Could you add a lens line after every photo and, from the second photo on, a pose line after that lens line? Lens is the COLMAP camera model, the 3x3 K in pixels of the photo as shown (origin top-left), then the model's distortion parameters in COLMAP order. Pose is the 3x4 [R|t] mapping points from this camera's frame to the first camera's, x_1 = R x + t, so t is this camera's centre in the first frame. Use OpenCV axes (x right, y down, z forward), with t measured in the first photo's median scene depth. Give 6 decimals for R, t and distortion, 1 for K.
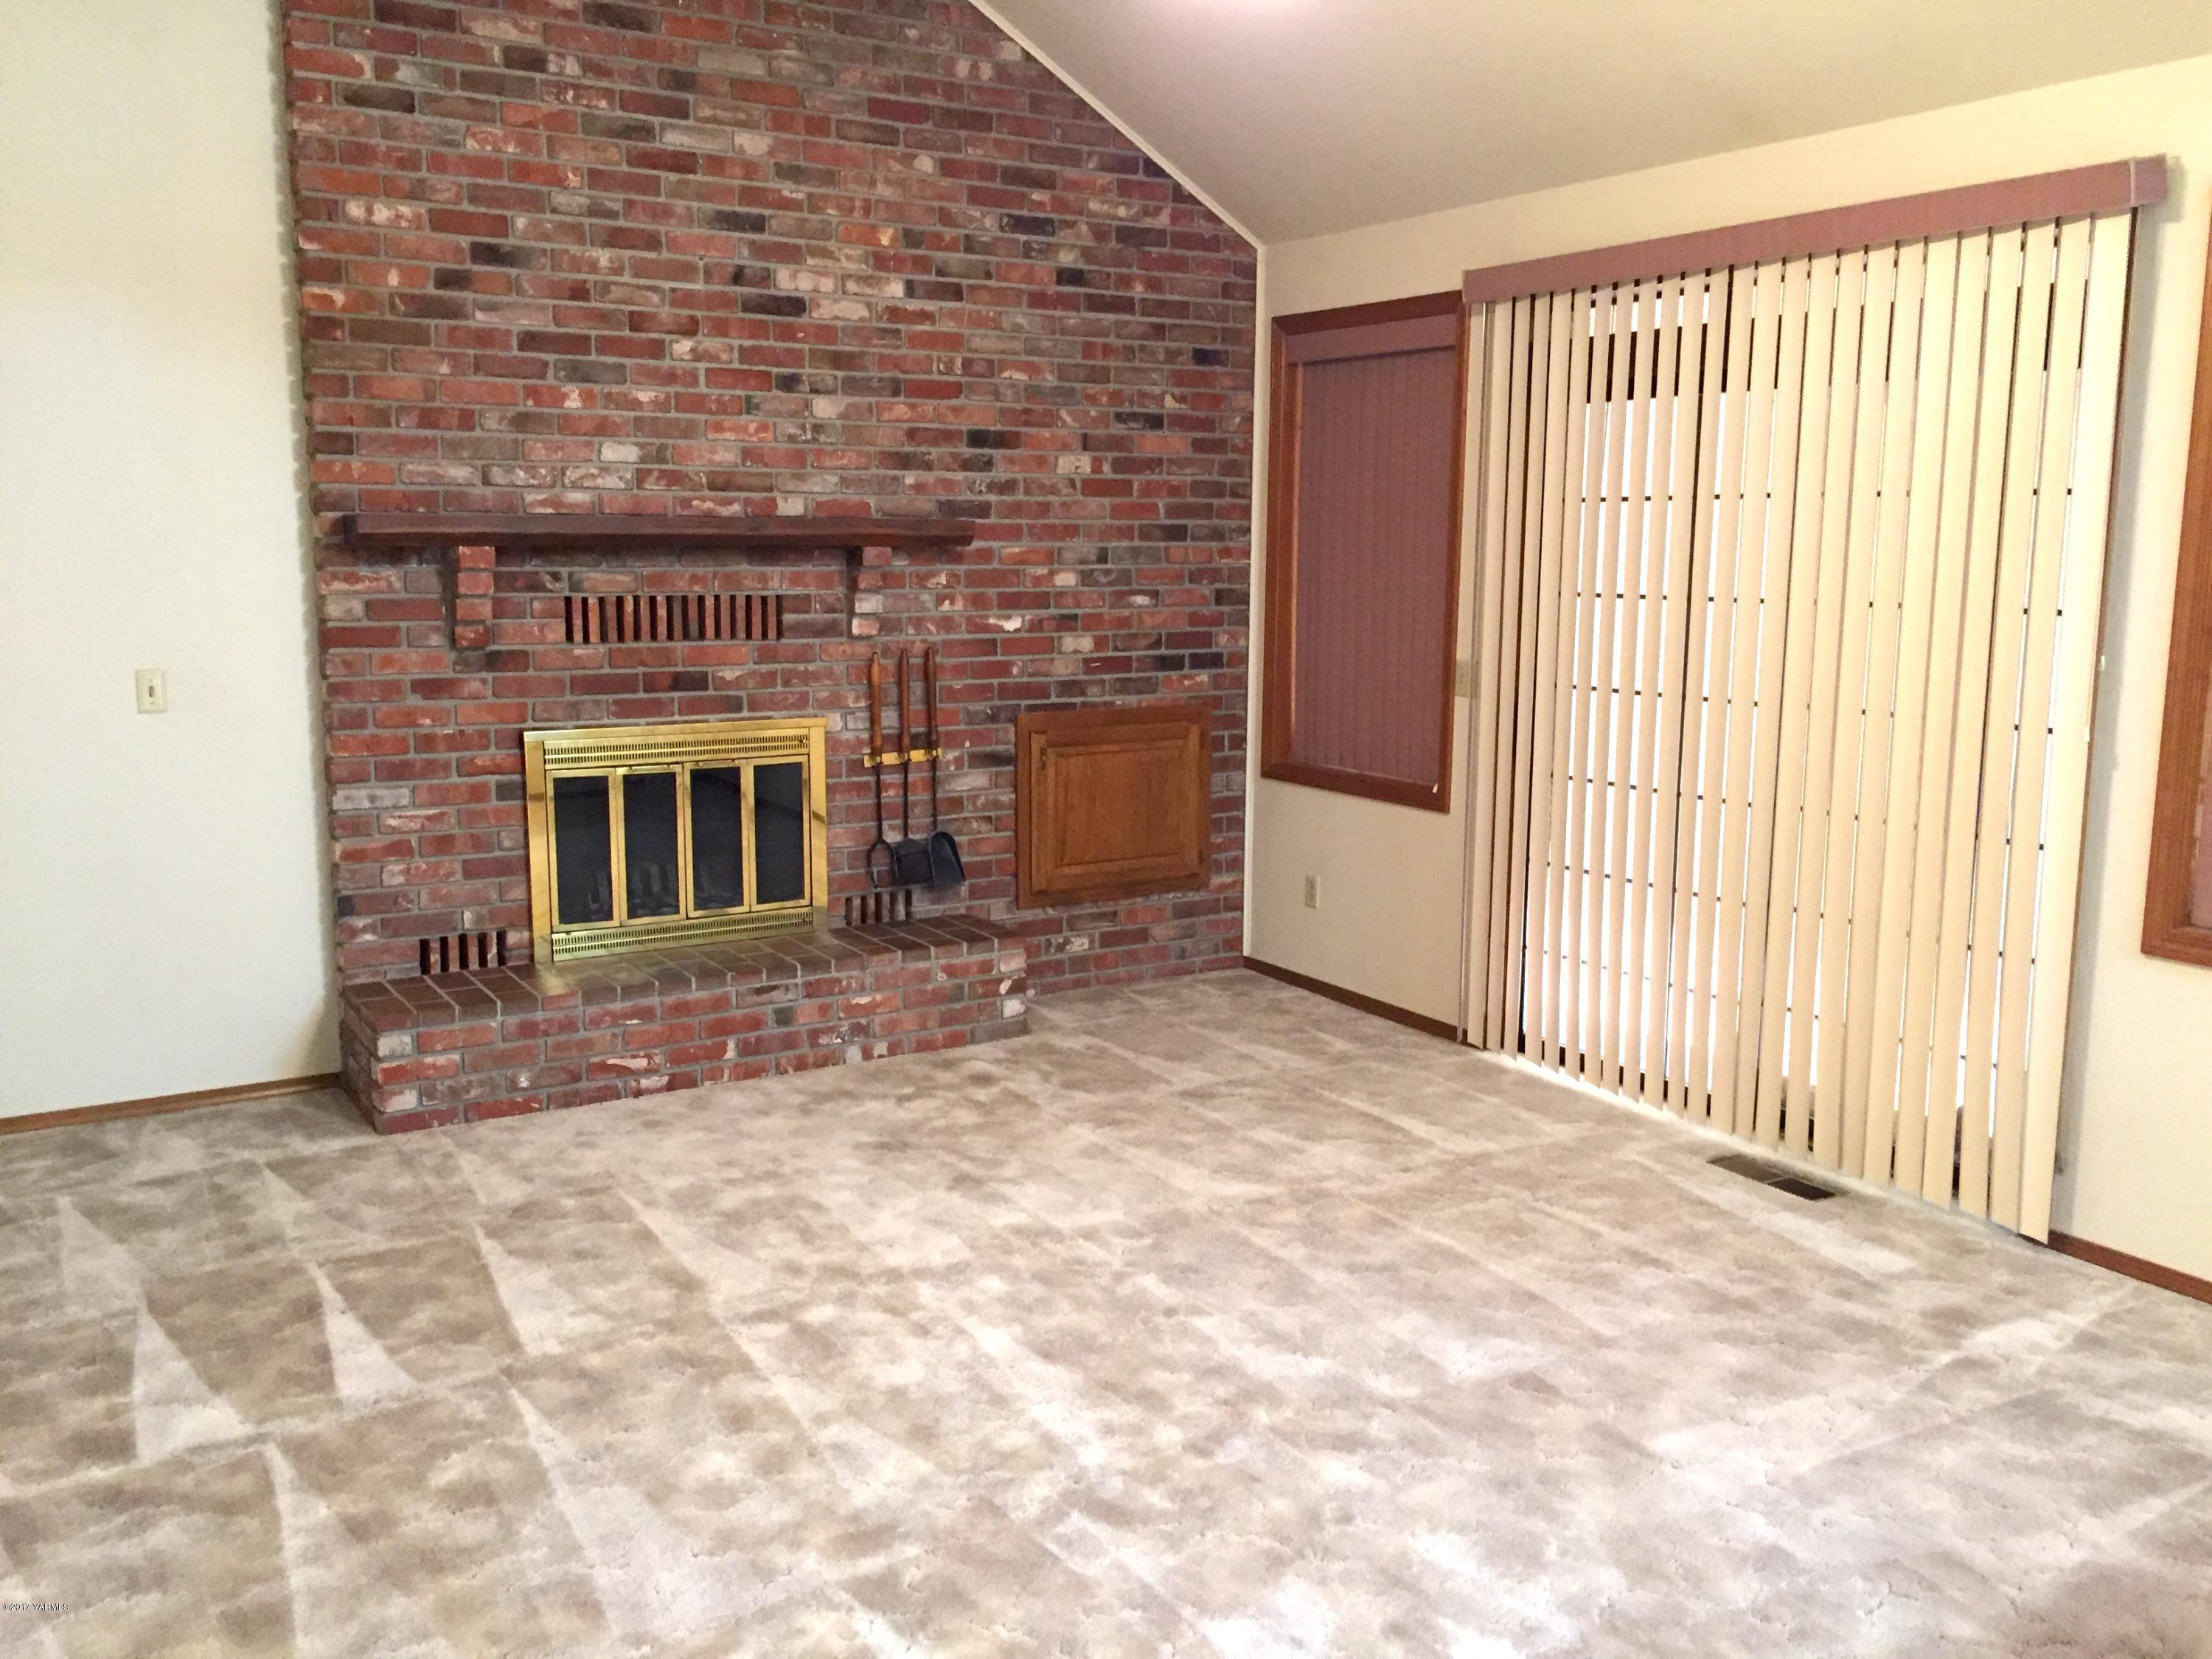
lens RADIAL K [[1889.1, 0, 1115.3], [0, 1889.1, 828.1], [0, 0, 1]] dist [0.051751, -0.046702]
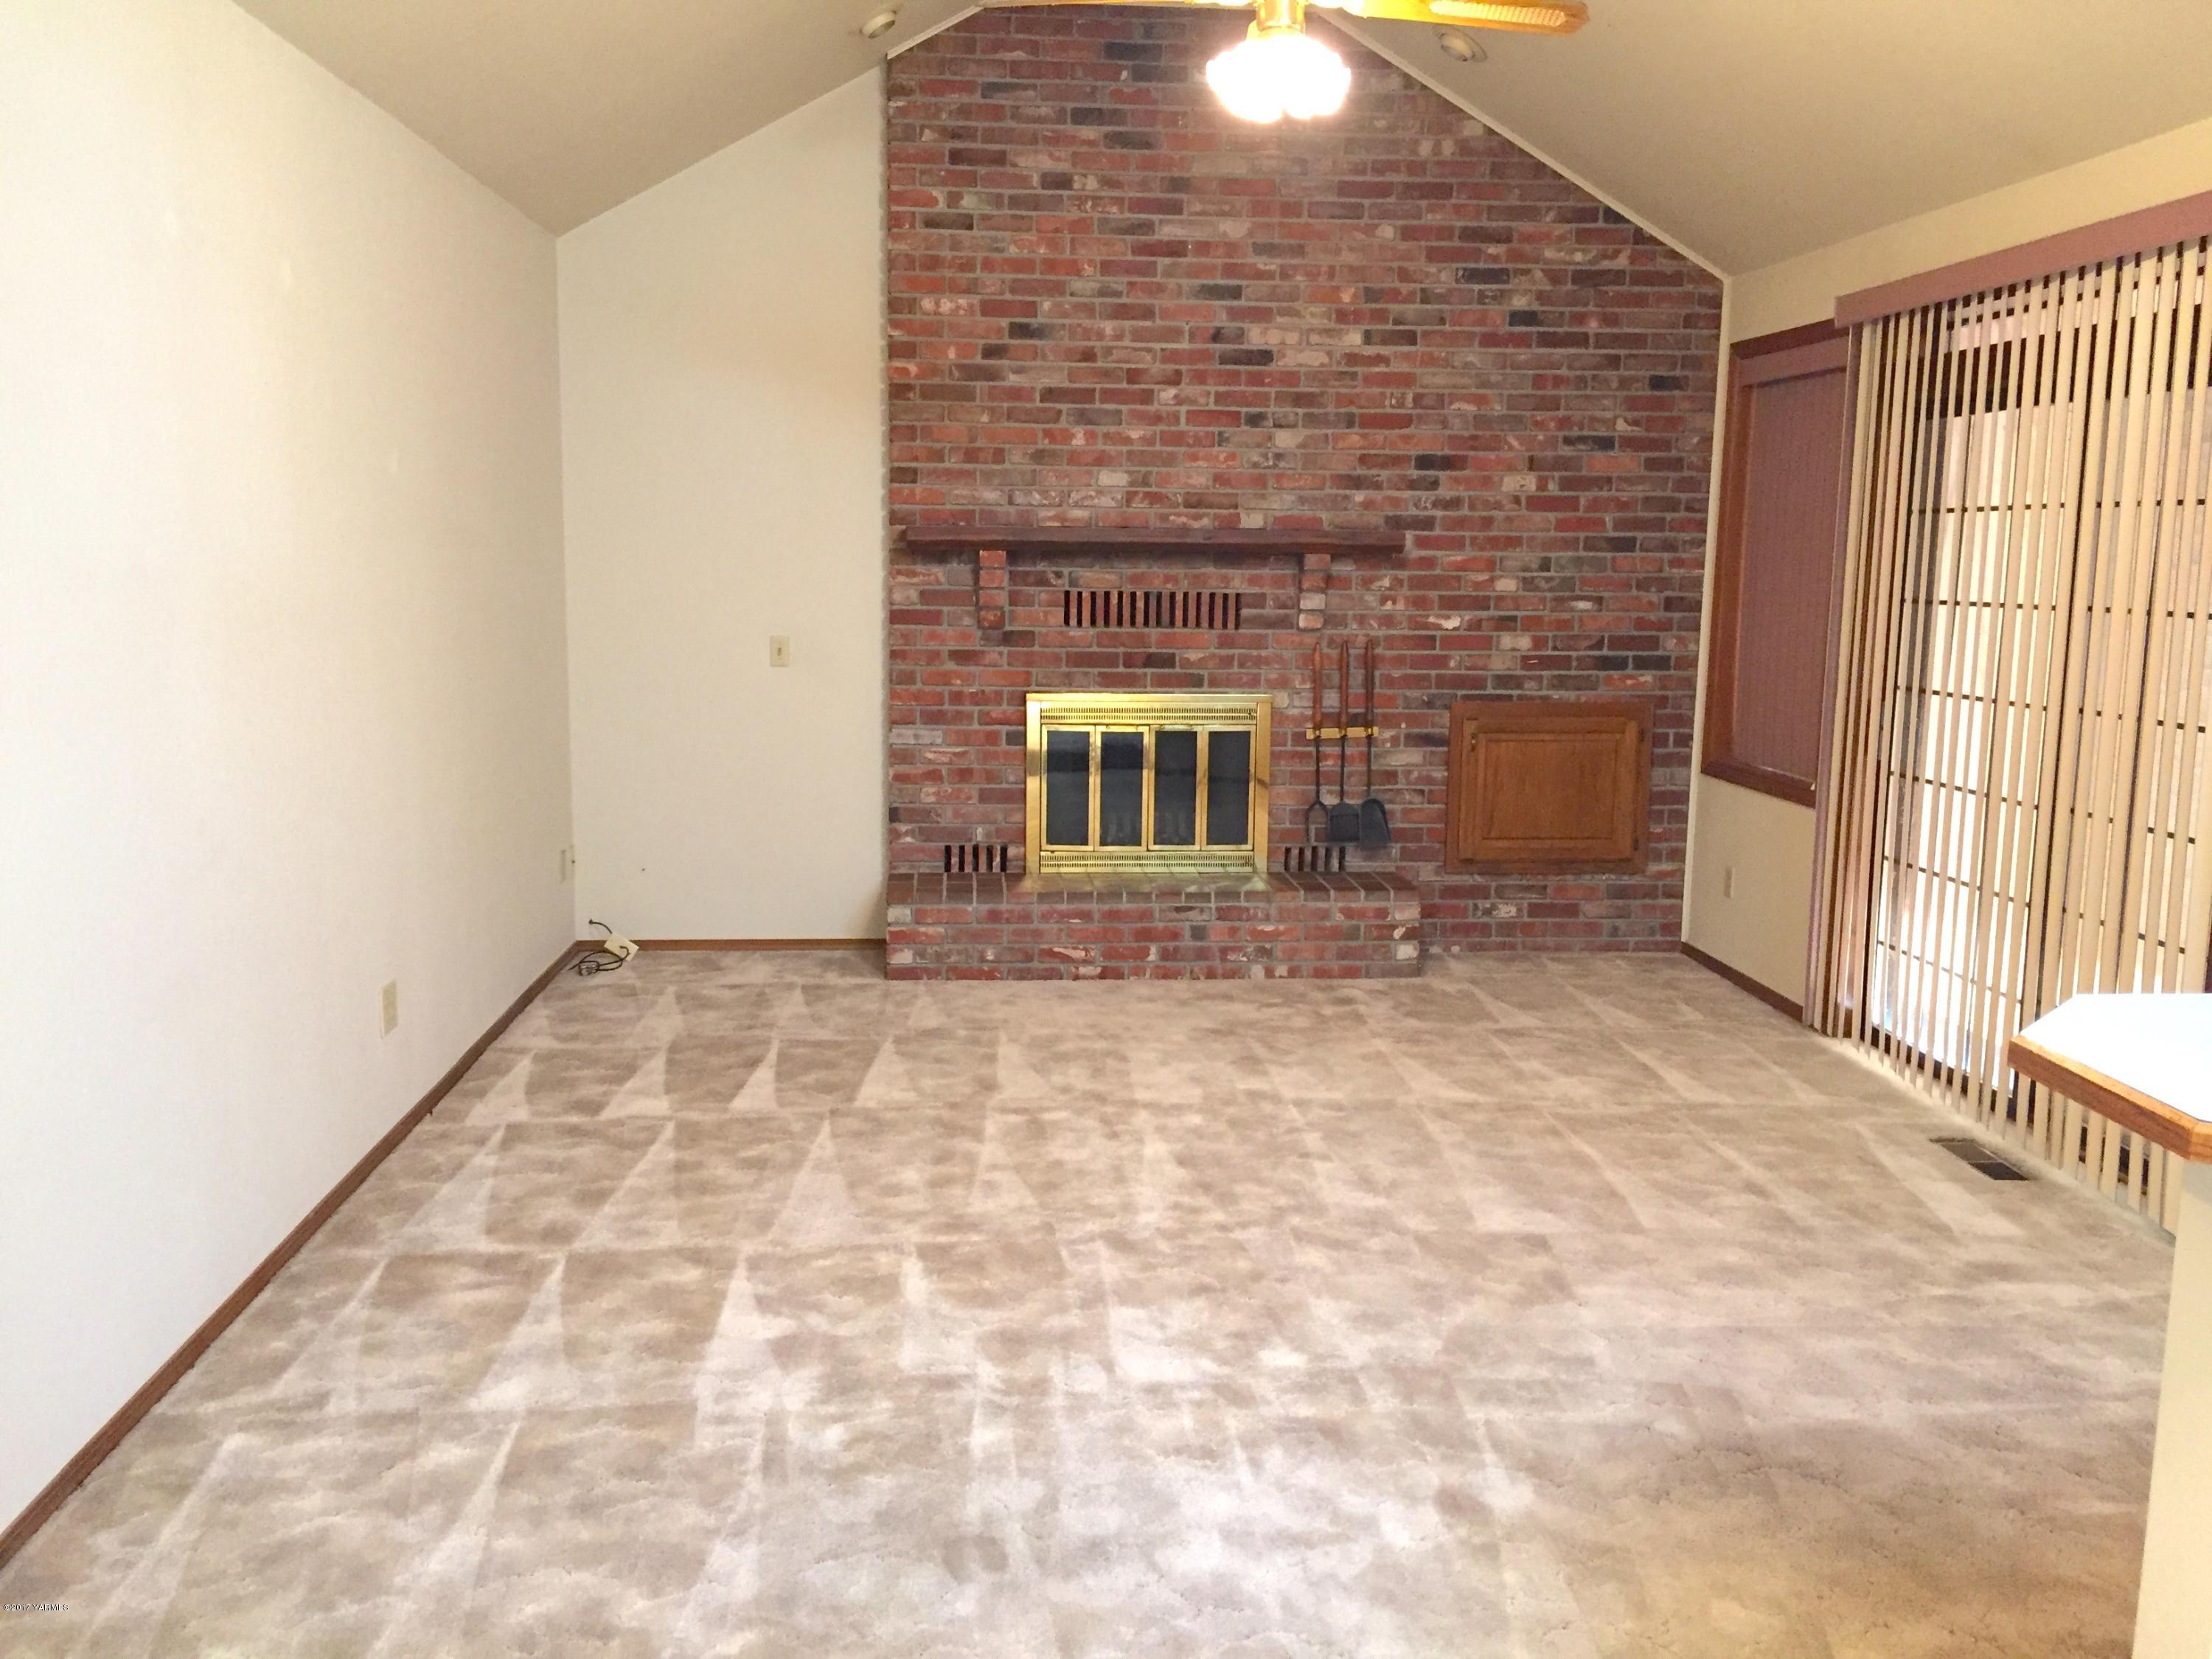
lens RADIAL K [[1889.1, 0, 1099.3], [0, 1889.1, 821.8], [0, 0, 1]] dist [0.051751, -0.046702]
pose [[0.888411, 0.070644, -0.453581, 0.313731], [-0.078623, 0.996904, 0.001269, 0.030308], [0.452266, 0.034535, 0.891214, -0.126056]]
